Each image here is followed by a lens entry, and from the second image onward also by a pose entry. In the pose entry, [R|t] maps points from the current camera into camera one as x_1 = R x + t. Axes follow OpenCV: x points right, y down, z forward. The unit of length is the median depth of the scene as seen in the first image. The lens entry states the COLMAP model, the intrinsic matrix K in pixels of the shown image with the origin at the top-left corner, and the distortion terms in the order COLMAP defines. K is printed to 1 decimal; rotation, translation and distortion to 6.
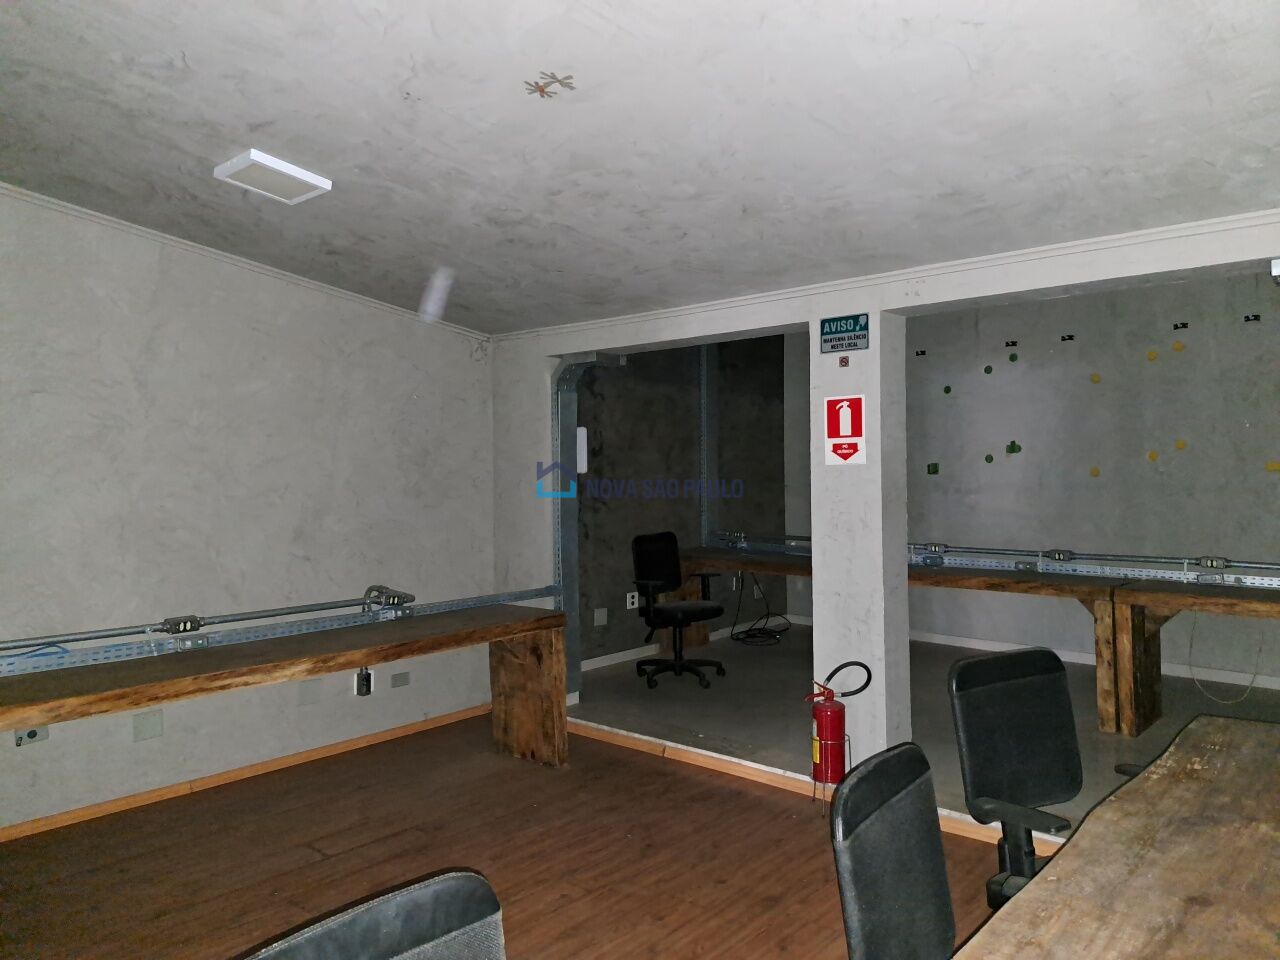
lens RADIAL K [[904.5, 0, 666.7], [0, 904.5, 460.5], [0, 0, 1]] dist [0.090994, -0.093155]
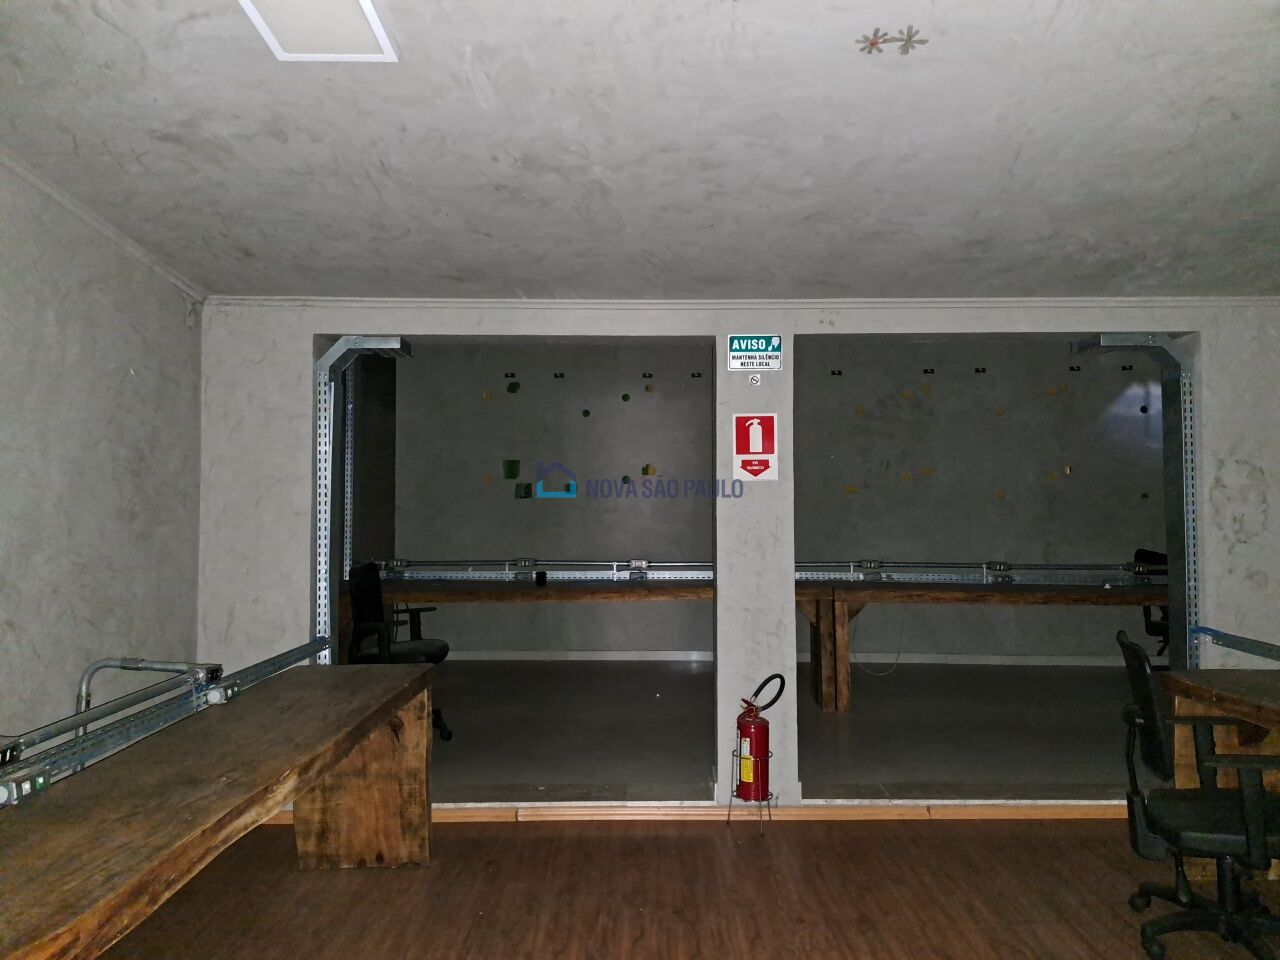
lens RADIAL K [[907.2, 0, 642.2], [0, 907.2, 466.8], [0, 0, 1]] dist [0.109695, -0.144305]
pose [[0.756307, 0.026088, 0.653696, -0.564333], [-0.011900, 0.999588, -0.026125, 0.016831], [-0.654108, 0.011980, 0.756306, 0.312723]]
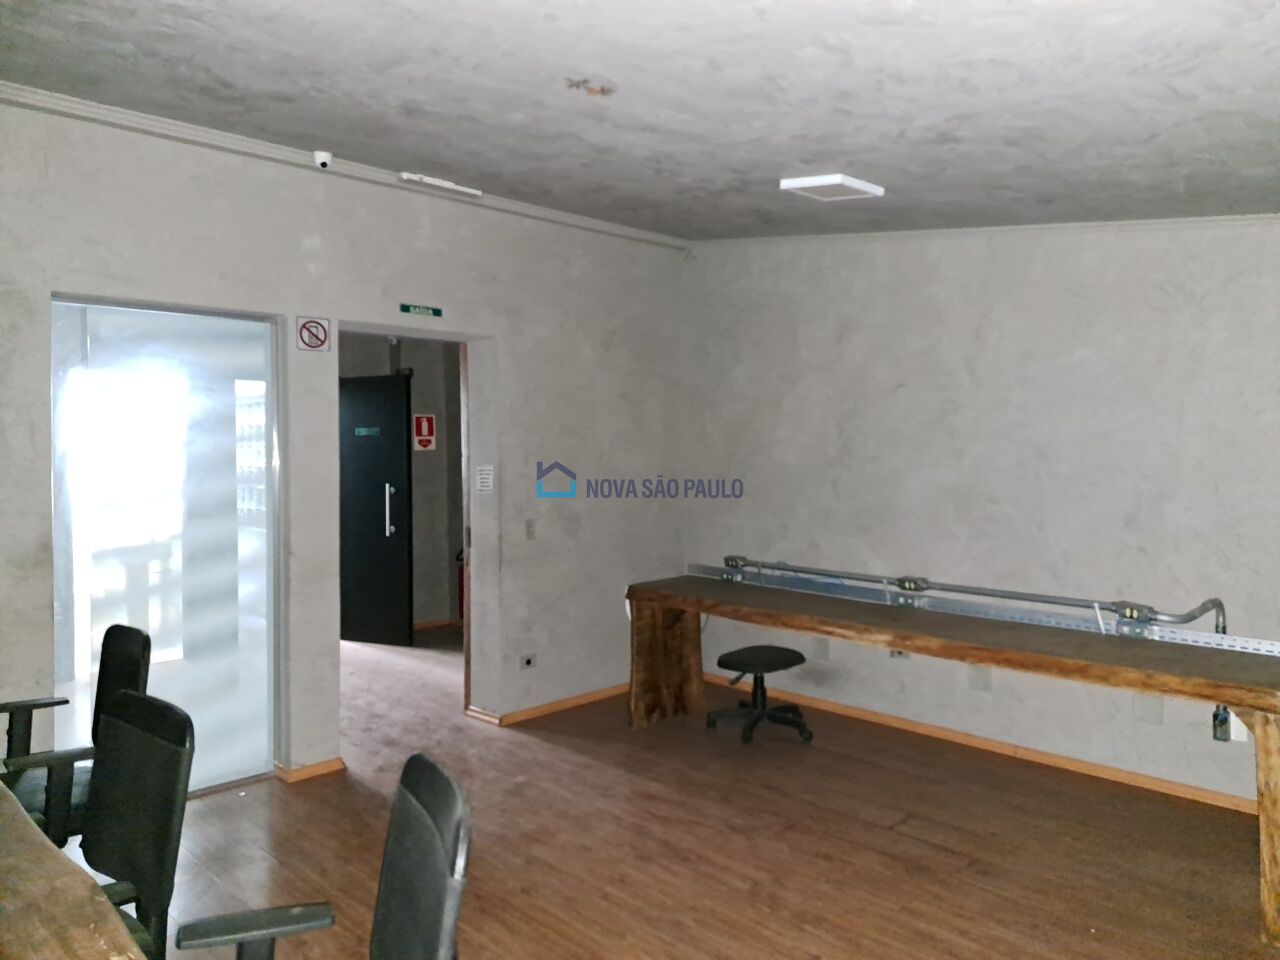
lens RADIAL K [[904.5, 0, 666.7], [0, 904.5, 460.5], [0, 0, 1]] dist [0.090994, -0.093155]
pose [[-0.070443, 0.016726, -0.997376, 0.607114], [0.016971, 0.999735, 0.015567, 0.003827], [0.997371, -0.015830, -0.070709, 0.773953]]
